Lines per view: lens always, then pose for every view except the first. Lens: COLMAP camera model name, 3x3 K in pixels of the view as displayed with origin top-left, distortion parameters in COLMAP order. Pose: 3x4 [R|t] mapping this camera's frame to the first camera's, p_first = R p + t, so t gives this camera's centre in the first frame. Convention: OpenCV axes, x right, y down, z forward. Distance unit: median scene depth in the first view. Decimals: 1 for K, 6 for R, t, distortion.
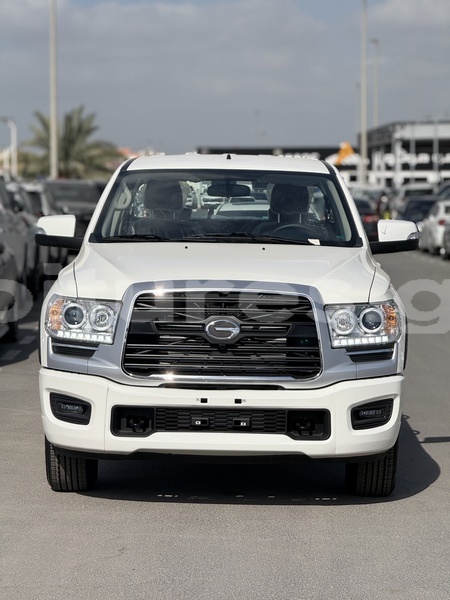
lens RADIAL K [[2114.5, 0, 225.0], [0, 2114.5, 300.0], [0, 0, 1]] dist [0.165834, -0.144679]
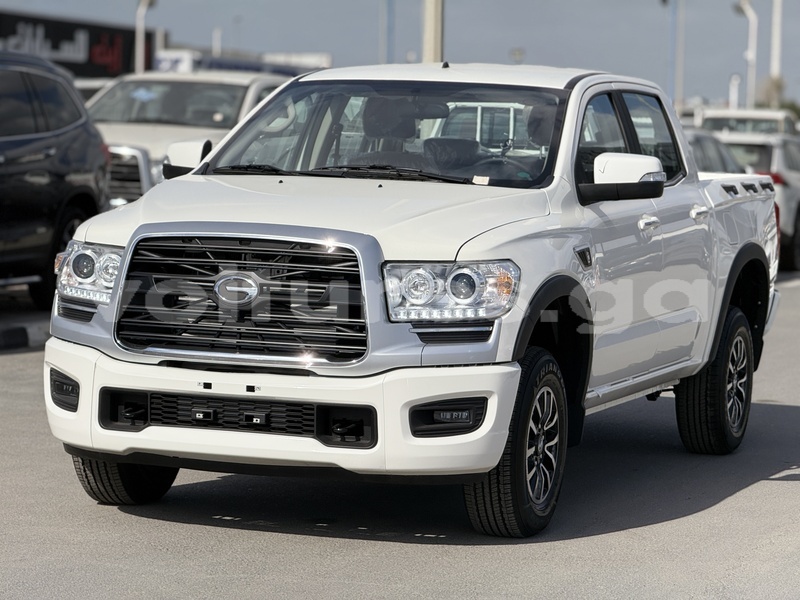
lens RADIAL K [[2819.3, 0, 400.0], [0, 2819.3, 300.0], [0, 0, 1]] dist [0.165834, -0.144679]
pose [[0.939659, 0.034512, -0.340367, 0.377973], [-0.035862, 0.999354, 0.002325, 0.013088], [0.340227, 0.010022, 0.940290, 0.103907]]
